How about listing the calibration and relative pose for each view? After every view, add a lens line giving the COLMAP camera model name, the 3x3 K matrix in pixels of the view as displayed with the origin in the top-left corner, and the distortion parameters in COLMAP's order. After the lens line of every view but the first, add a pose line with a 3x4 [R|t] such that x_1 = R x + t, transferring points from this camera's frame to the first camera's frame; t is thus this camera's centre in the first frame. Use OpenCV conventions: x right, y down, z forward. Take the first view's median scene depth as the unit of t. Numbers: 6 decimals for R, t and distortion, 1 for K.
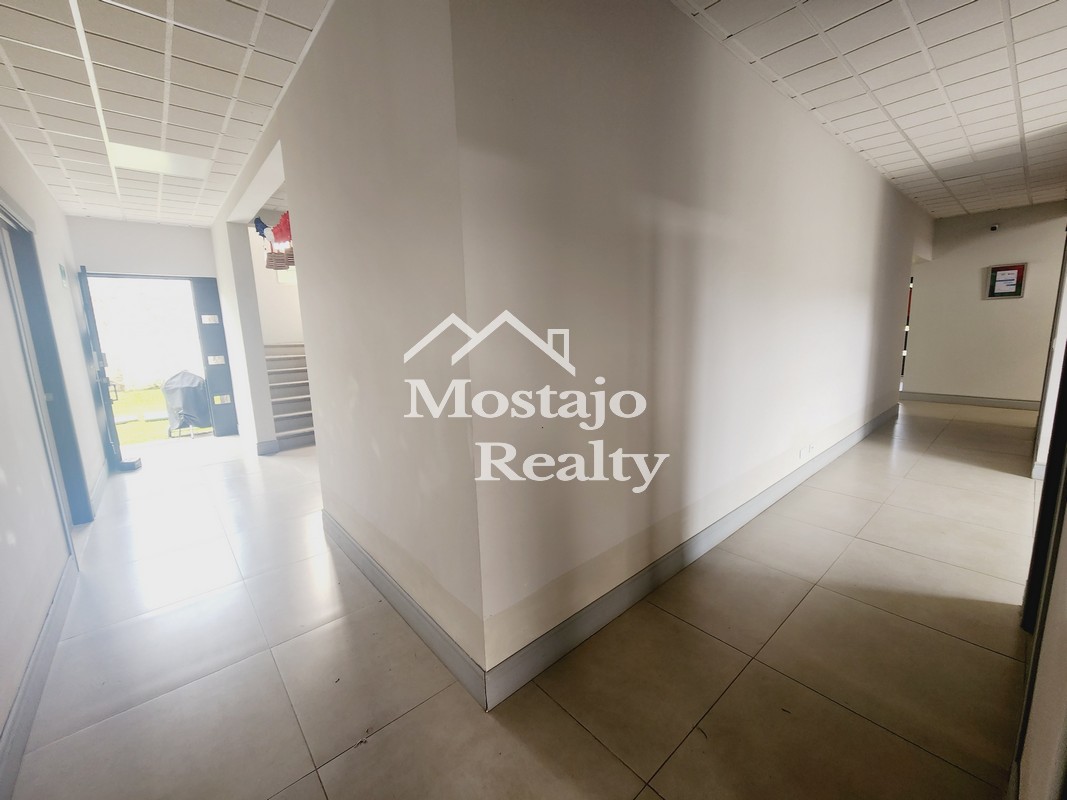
lens RADIAL K [[437.6, 0, 535.0], [0, 437.6, 397.0], [0, 0, 1]] dist [0.000755, 0.000167]
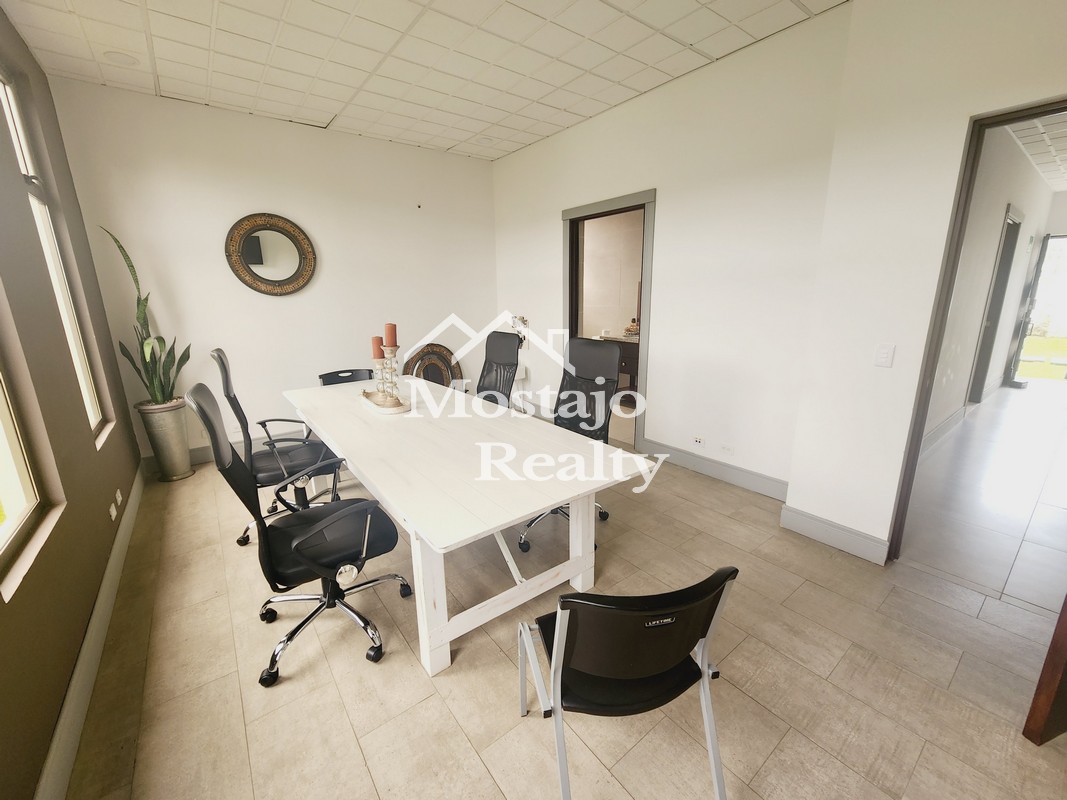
lens RADIAL K [[432.6, 0, 533.5], [0, 432.6, 400.0], [0, 0, 1]] dist [-0.009411, -0.000217]
pose [[-0.065538, 0.270162, -0.960582, 0.453617], [-0.147298, 0.949486, 0.277091, 0.057528], [0.986918, 0.159652, -0.022433, -0.438912]]
